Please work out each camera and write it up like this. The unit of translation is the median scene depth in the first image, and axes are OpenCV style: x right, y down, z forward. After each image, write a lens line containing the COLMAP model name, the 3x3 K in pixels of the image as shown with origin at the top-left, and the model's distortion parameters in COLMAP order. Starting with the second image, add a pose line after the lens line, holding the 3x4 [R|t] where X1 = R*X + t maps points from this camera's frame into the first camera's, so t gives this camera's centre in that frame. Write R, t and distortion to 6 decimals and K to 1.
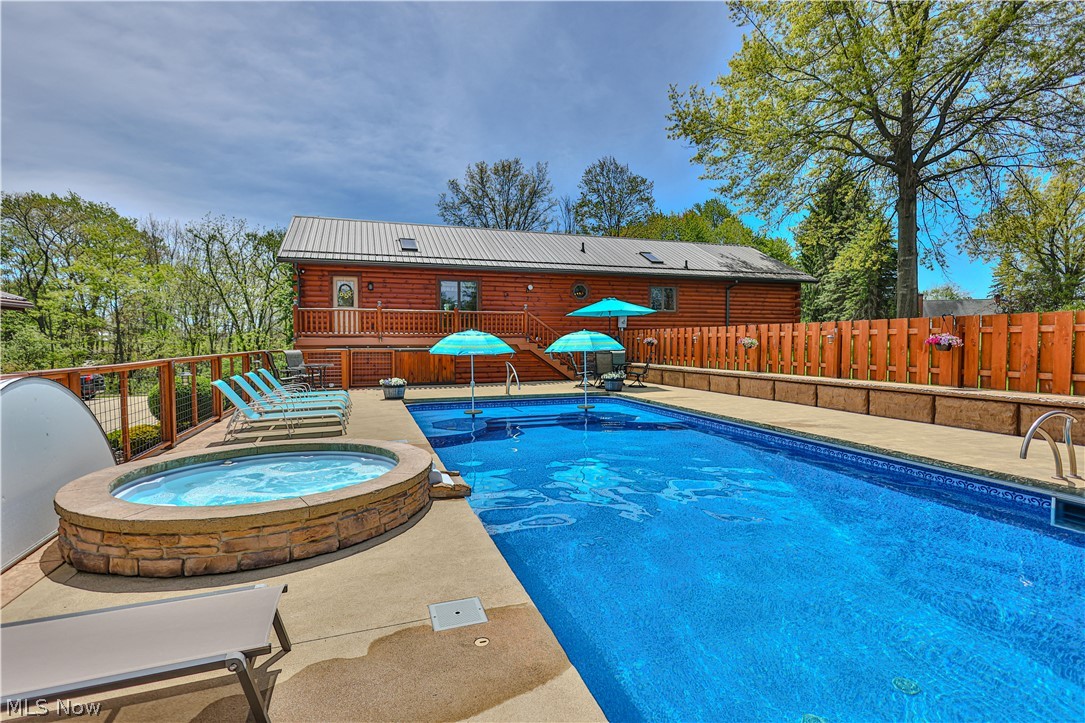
lens RADIAL K [[526.4, 0, 544.8], [0, 526.4, 359.5], [0, 0, 1]] dist [-0.000483, 0.000097]
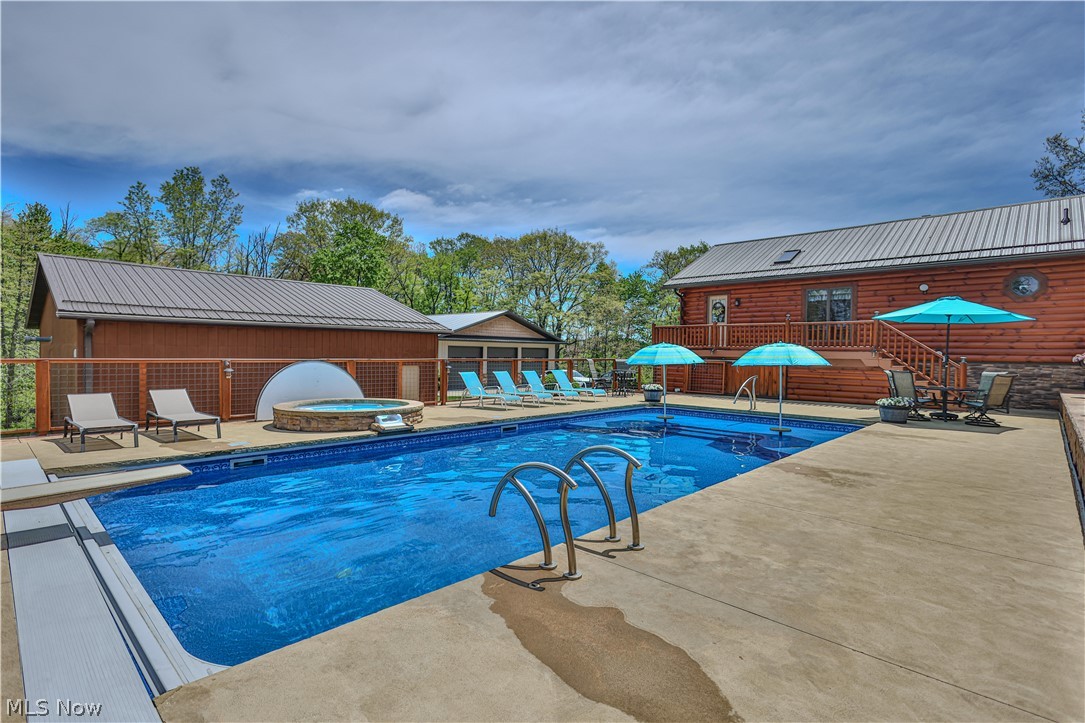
lens RADIAL K [[526.4, 0, 543.4], [0, 526.4, 364.5], [0, 0, 1]] dist [-0.000483, 0.000097]
pose [[0.472346, 0.030903, -0.880871, 0.413749], [-0.045005, 0.998927, 0.010912, -0.006539], [0.880264, 0.034489, 0.473230, 0.144168]]
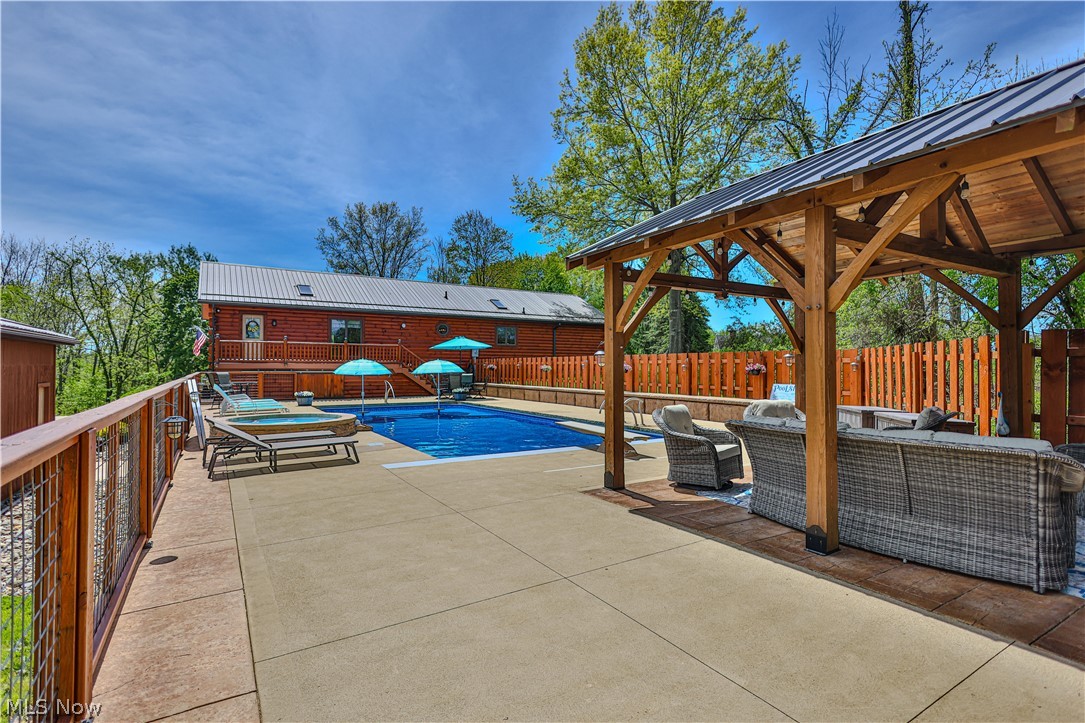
lens RADIAL K [[526.4, 0, 539.4], [0, 526.4, 365.9], [0, 0, 1]] dist [-0.000483, 0.000097]
pose [[0.975905, 0.006303, 0.218106, 0.018034], [0.002197, 0.999248, -0.038708, 0.014776], [-0.218186, 0.038255, 0.975157, -0.362731]]
